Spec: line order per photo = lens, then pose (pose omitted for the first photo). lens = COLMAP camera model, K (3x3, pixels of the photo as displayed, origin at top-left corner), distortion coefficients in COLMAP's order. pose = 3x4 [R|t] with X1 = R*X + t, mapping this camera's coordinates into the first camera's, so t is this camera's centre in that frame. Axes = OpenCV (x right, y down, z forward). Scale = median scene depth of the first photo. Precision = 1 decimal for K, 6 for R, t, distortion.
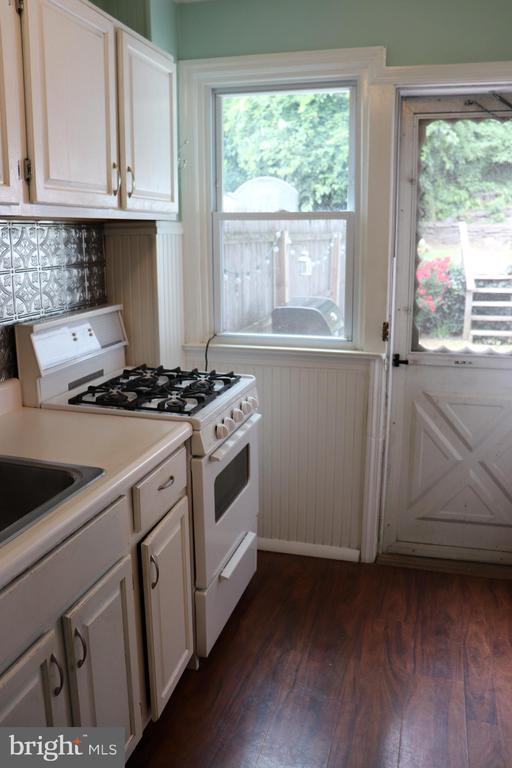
lens RADIAL K [[638.3, 0, 255.1], [0, 638.3, 364.0], [0, 0, 1]] dist [-0.095358, 0.012892]
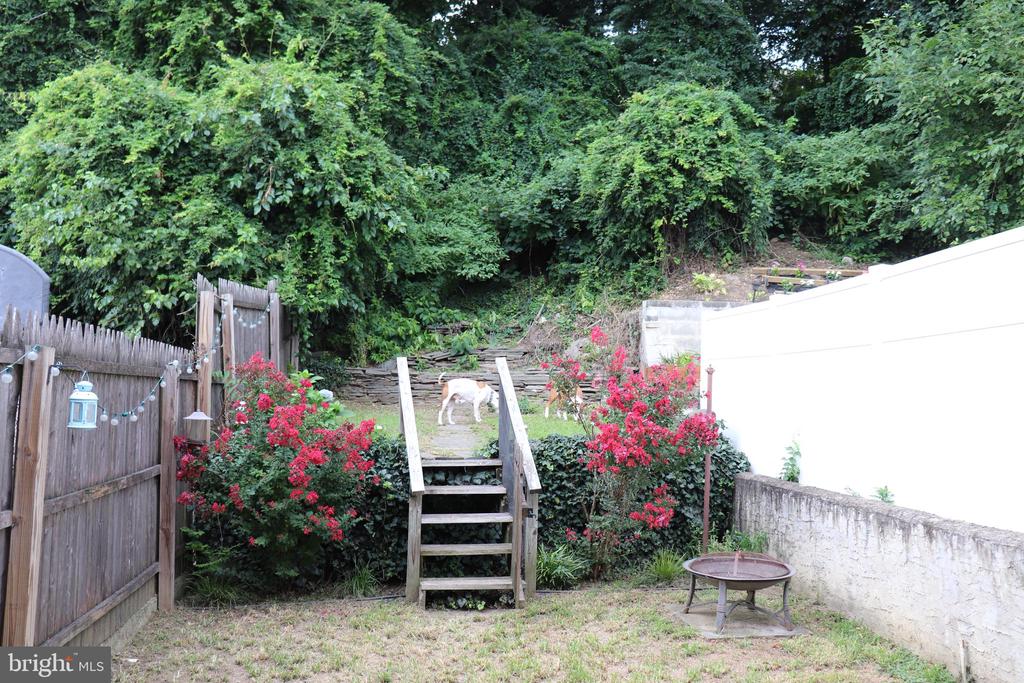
lens RADIAL K [[851.1, 0, 512.0], [0, 851.1, 341.5], [0, 0, 1]] dist [-0.095358, 0.012892]
pose [[0.913801, 0.052167, 0.402798, 0.092872], [0.056810, 0.965553, -0.253931, -0.039090], [-0.402169, 0.254925, 0.879359, 0.247665]]
